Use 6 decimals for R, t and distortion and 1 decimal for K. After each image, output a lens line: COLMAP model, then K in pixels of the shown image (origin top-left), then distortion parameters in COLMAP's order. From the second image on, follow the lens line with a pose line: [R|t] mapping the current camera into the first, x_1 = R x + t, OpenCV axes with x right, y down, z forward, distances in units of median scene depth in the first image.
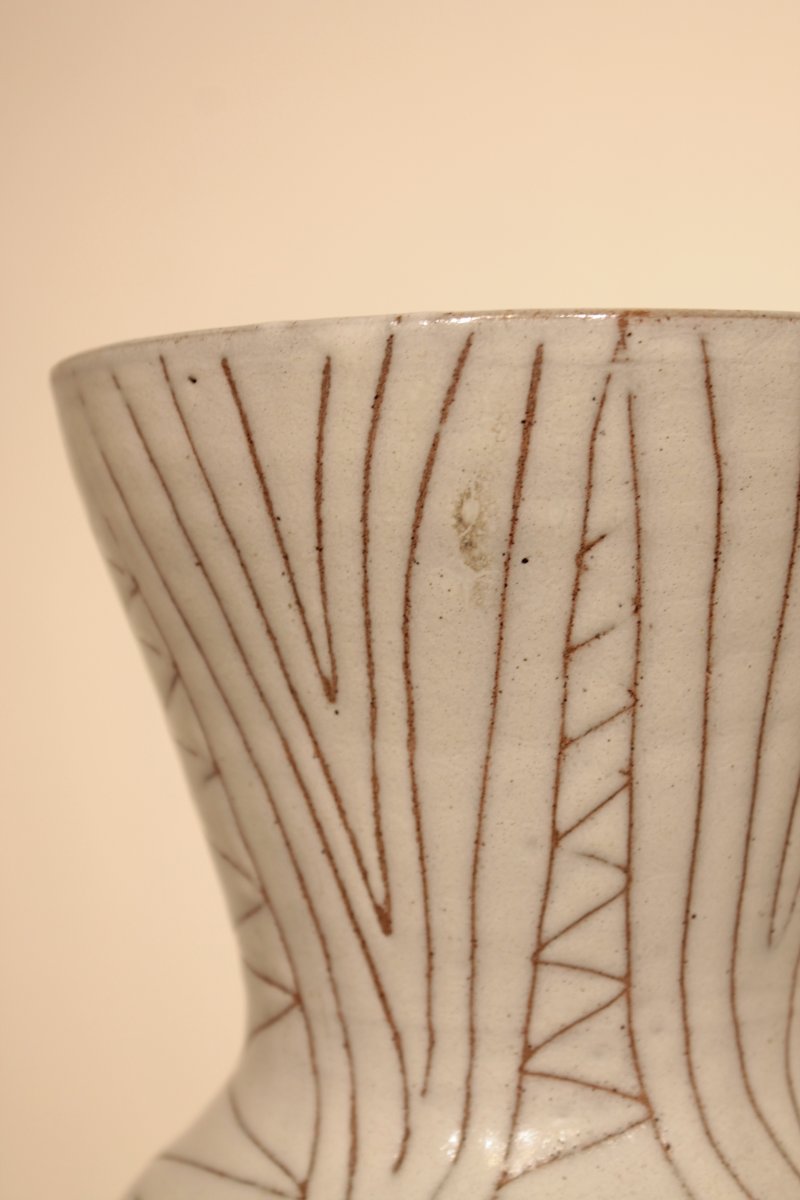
lens RADIAL K [[2114.5, 0, 400.0], [0, 2114.5, 600.0], [0, 0, 1]] dist [-0.005214, 0.009012]
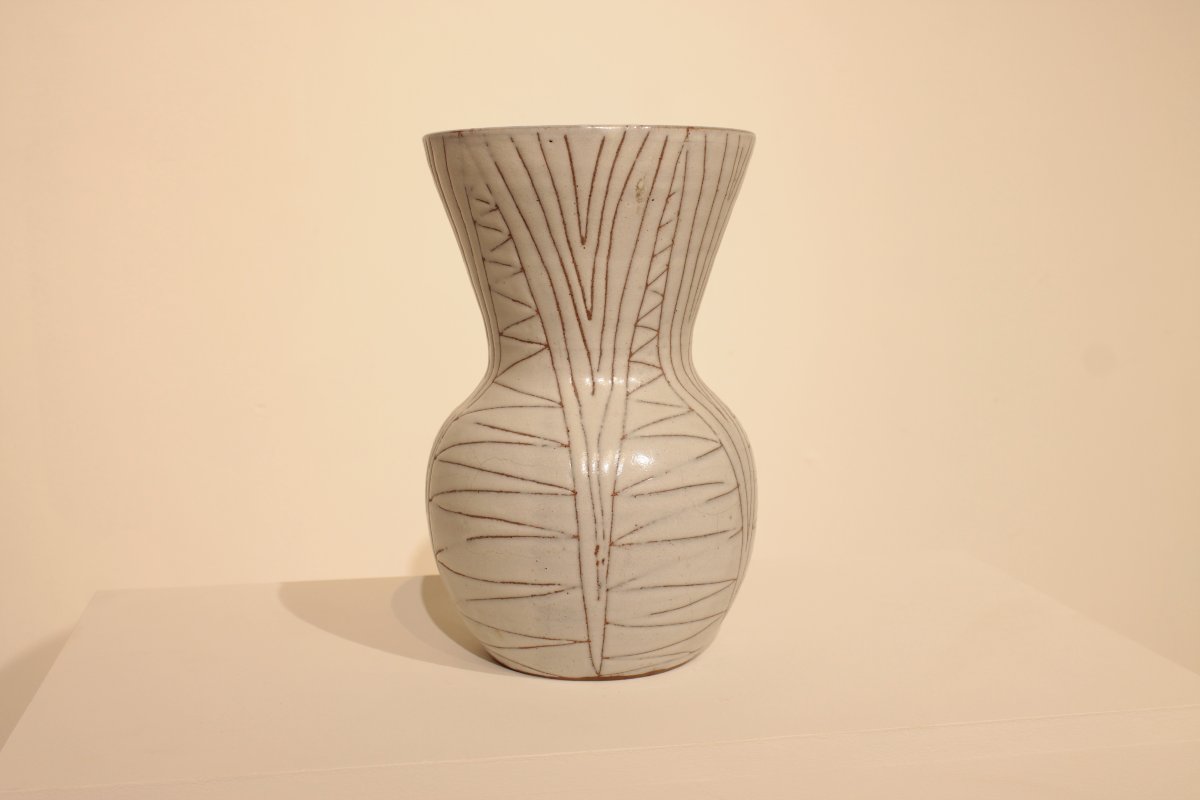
lens RADIAL K [[1581.0, 0, 600.0], [0, 1581.0, 400.0], [0, 0, 1]] dist [-0.025734, -0.008857]
pose [[0.874029, -0.052693, 0.483007, -1.172214], [0.003450, 0.994750, 0.102278, 0.037938], [-0.485861, -0.087728, 0.869622, -1.094706]]
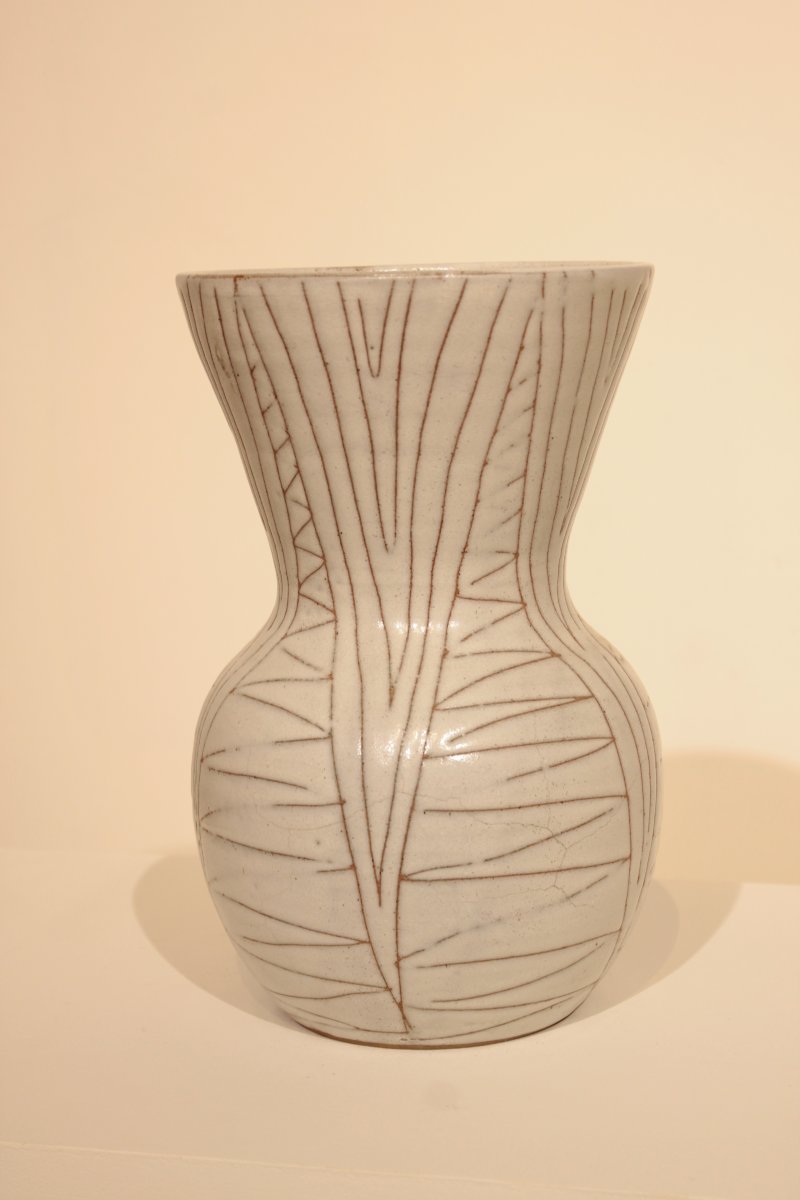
lens RADIAL K [[2207.3, 0, 400.0], [0, 2207.3, 600.0], [0, 0, 1]] dist [-0.031494, -0.032268]
pose [[0.662073, 0.113461, -0.740801, 1.971944], [0.004982, 0.987785, 0.155742, -0.148705], [0.749423, -0.106803, 0.653421, -0.506590]]
